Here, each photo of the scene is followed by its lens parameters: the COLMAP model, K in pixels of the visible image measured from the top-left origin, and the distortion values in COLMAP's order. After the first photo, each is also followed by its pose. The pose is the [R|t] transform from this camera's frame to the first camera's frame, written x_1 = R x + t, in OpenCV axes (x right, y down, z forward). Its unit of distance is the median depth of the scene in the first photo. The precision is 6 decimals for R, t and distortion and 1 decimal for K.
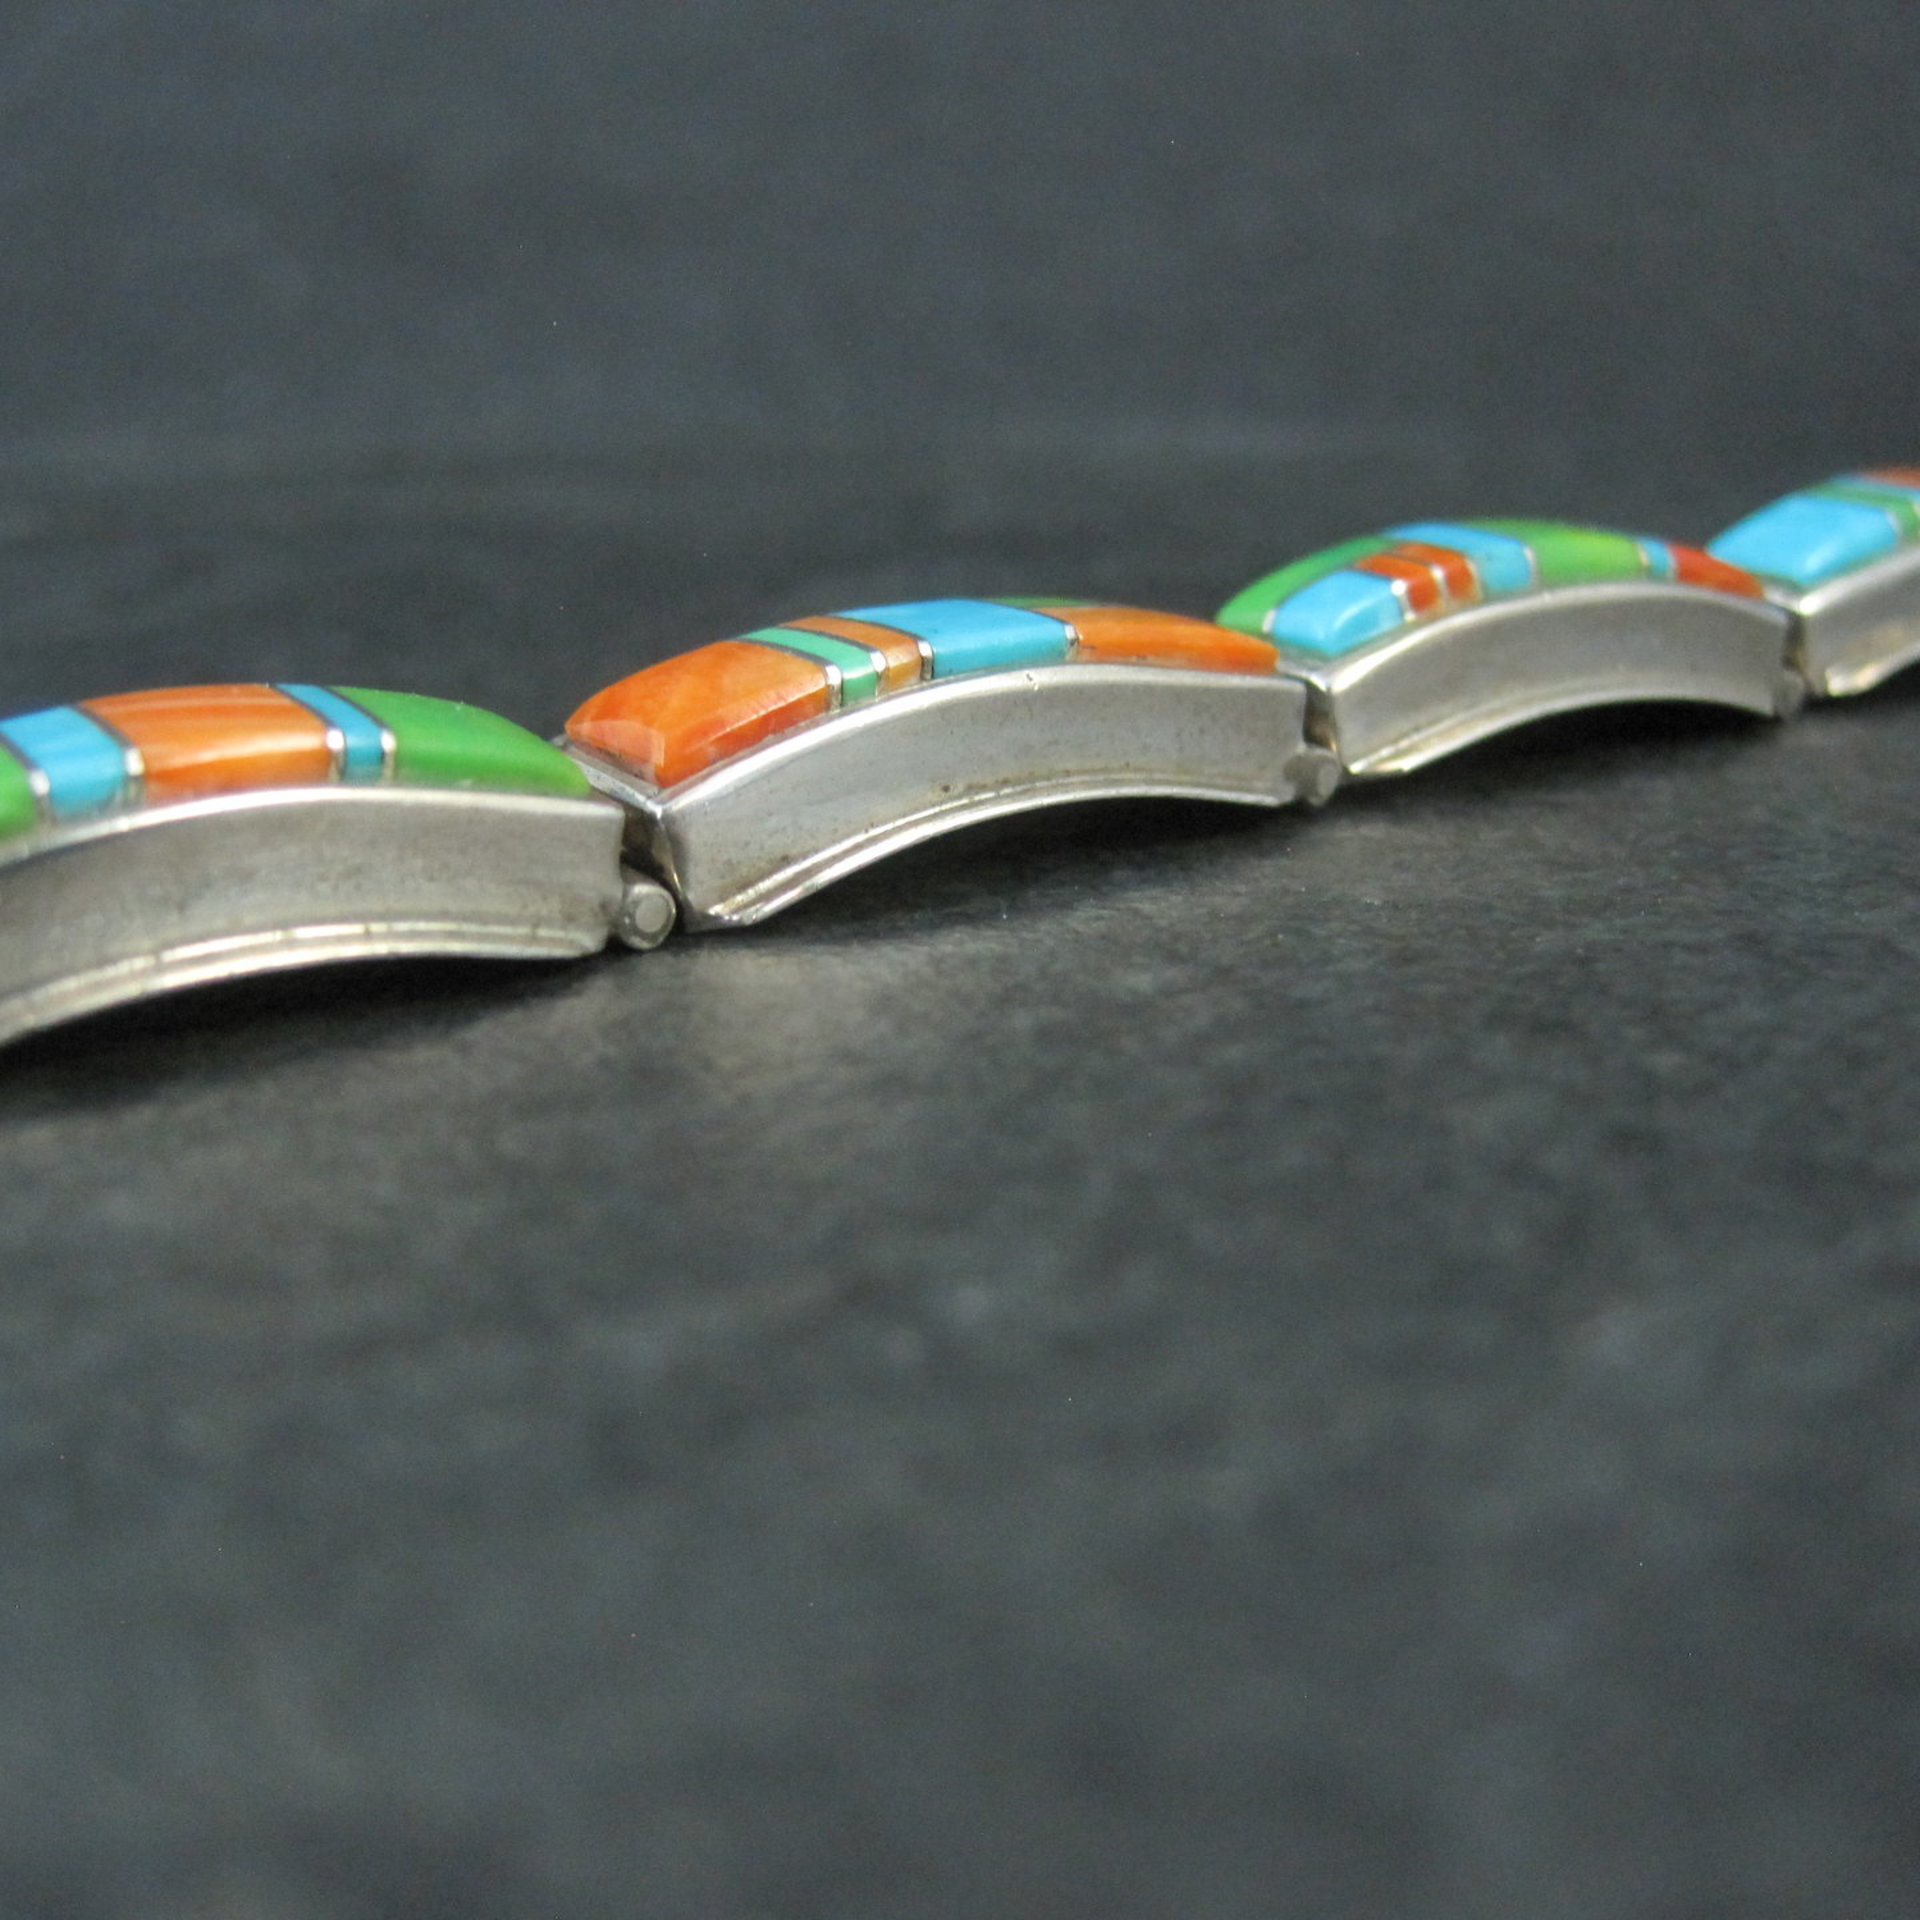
lens RADIAL K [[2278.9, 0, 965.0], [0, 2278.9, 957.6], [0, 0, 1]] dist [-0.122252, 0.000000]
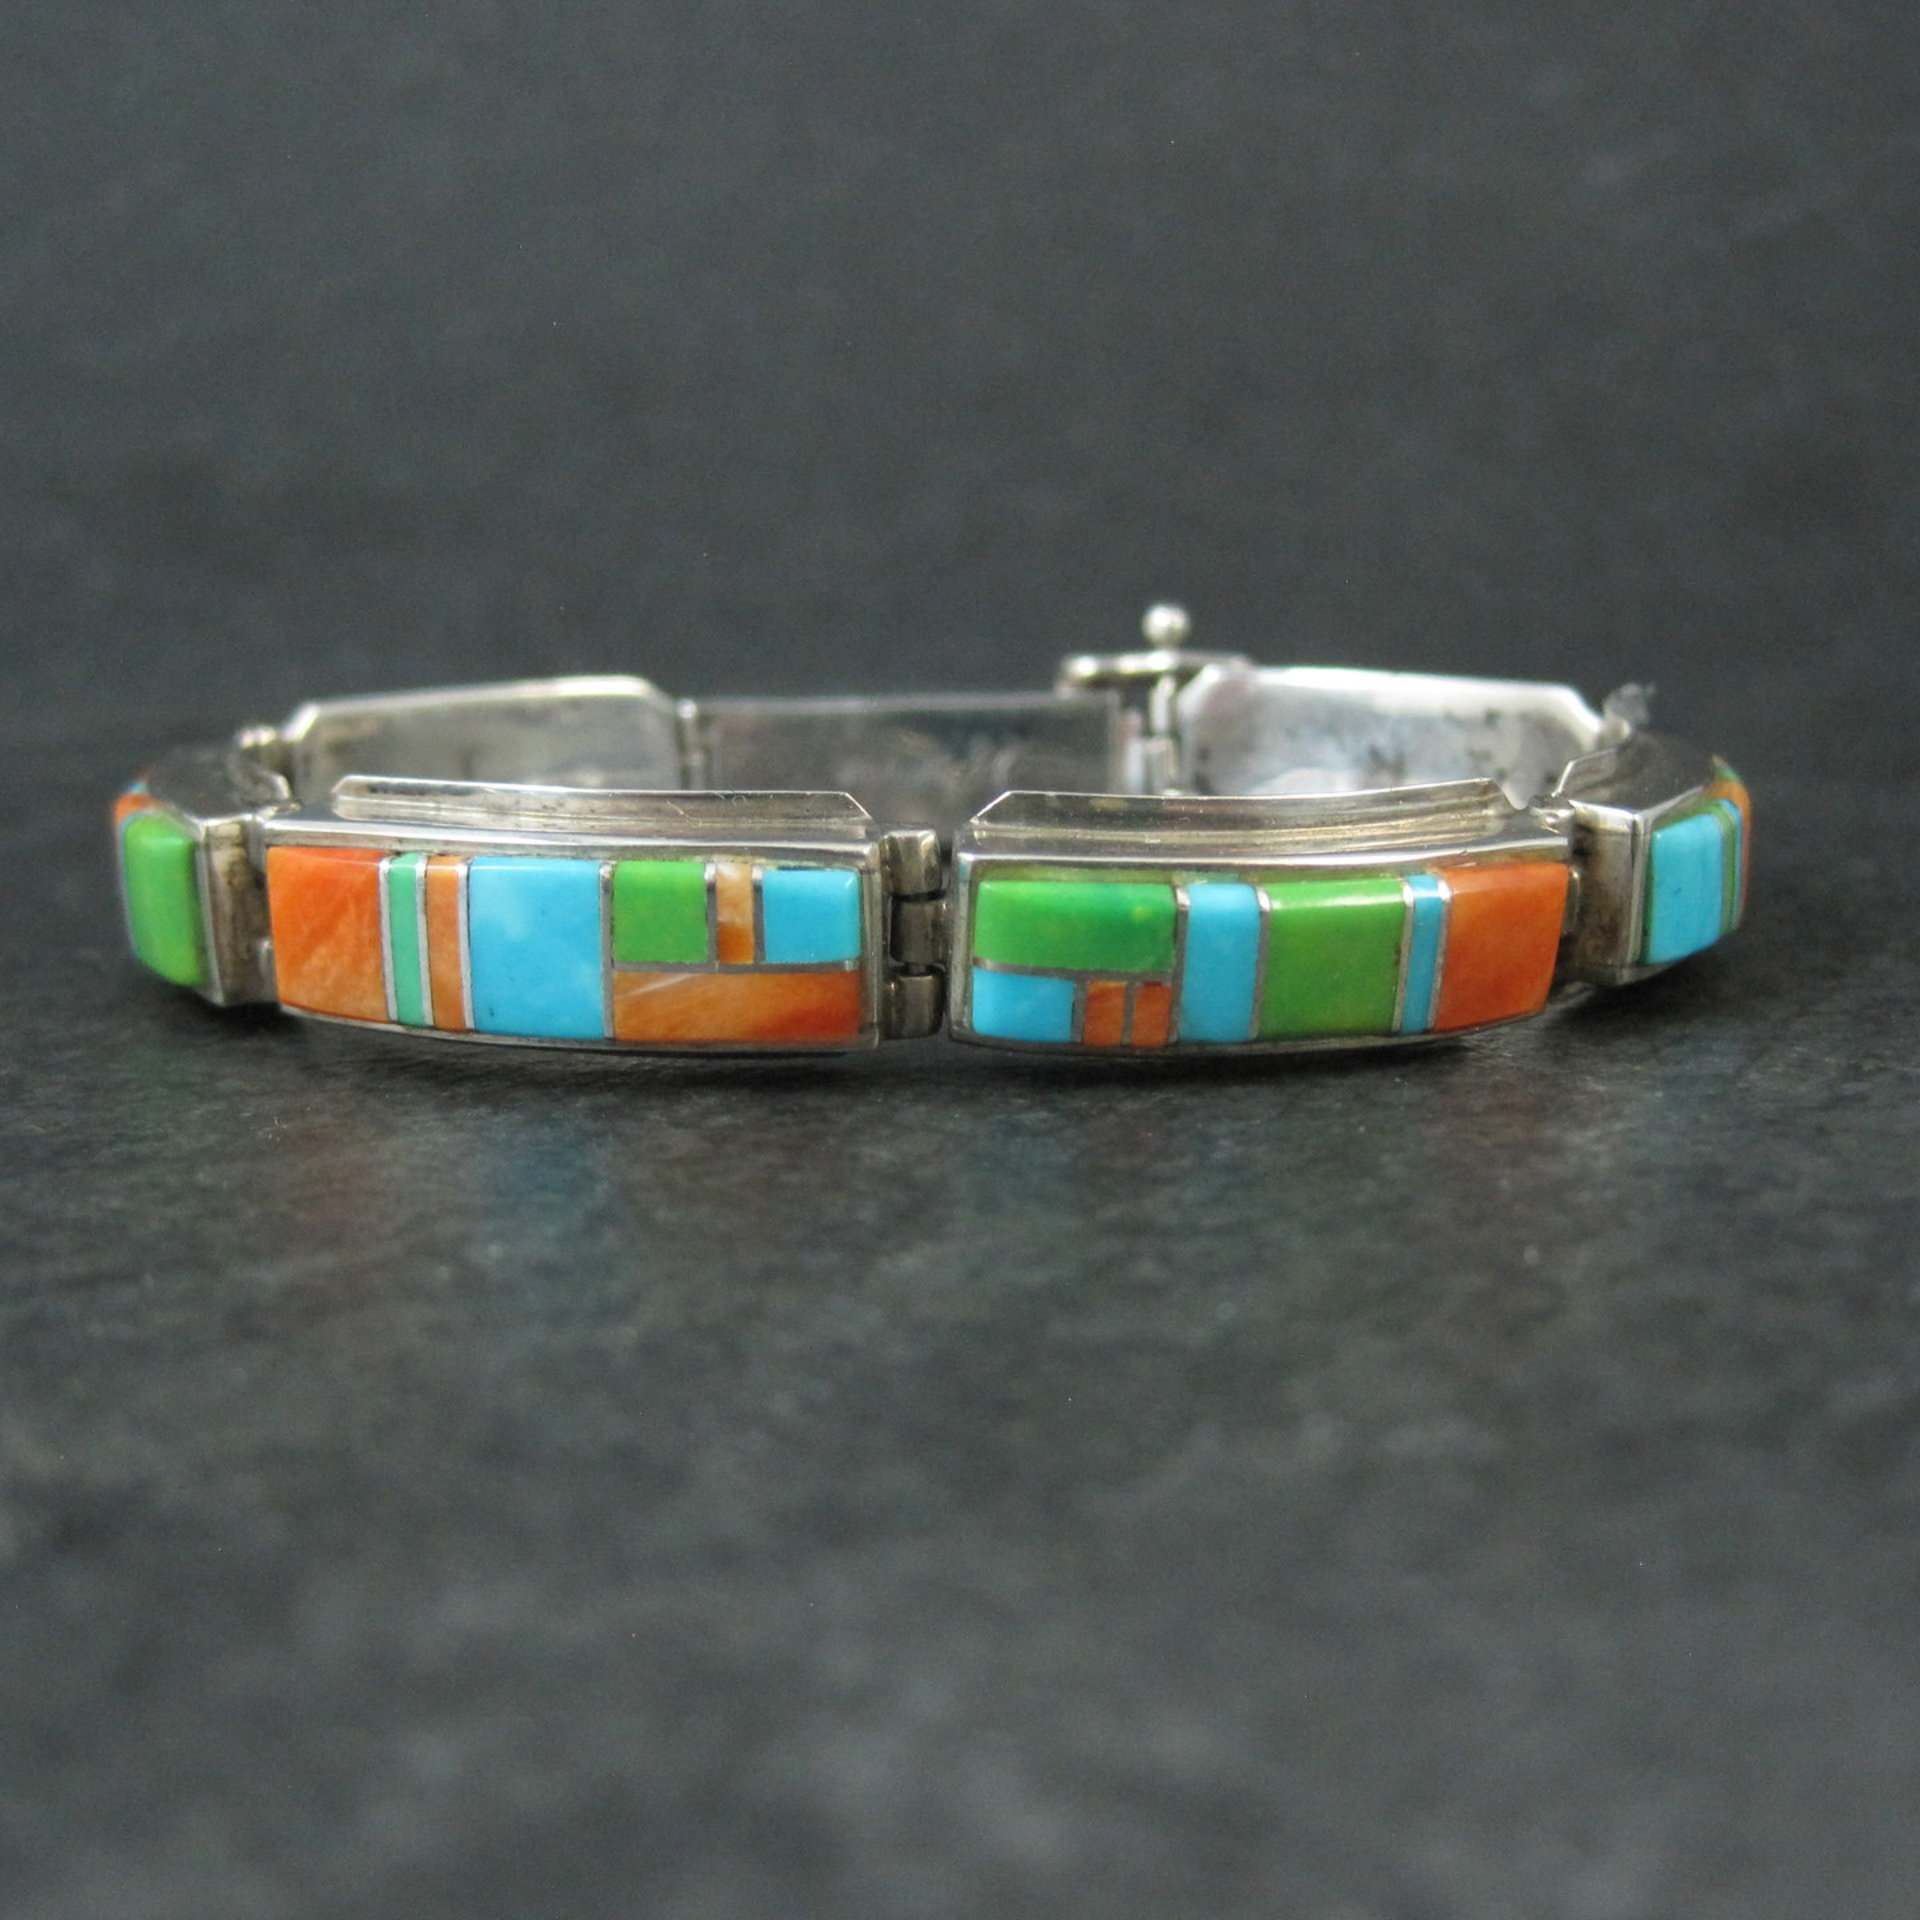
lens RADIAL K [[2278.9, 0, 957.5], [0, 2278.9, 961.3], [0, 0, 1]] dist [-0.122252, 0.000000]
pose [[0.997720, -0.019030, 0.064757, 0.225952], [0.026322, 0.993168, -0.113682, 0.144896], [-0.062151, 0.115127, 0.991405, -0.563501]]
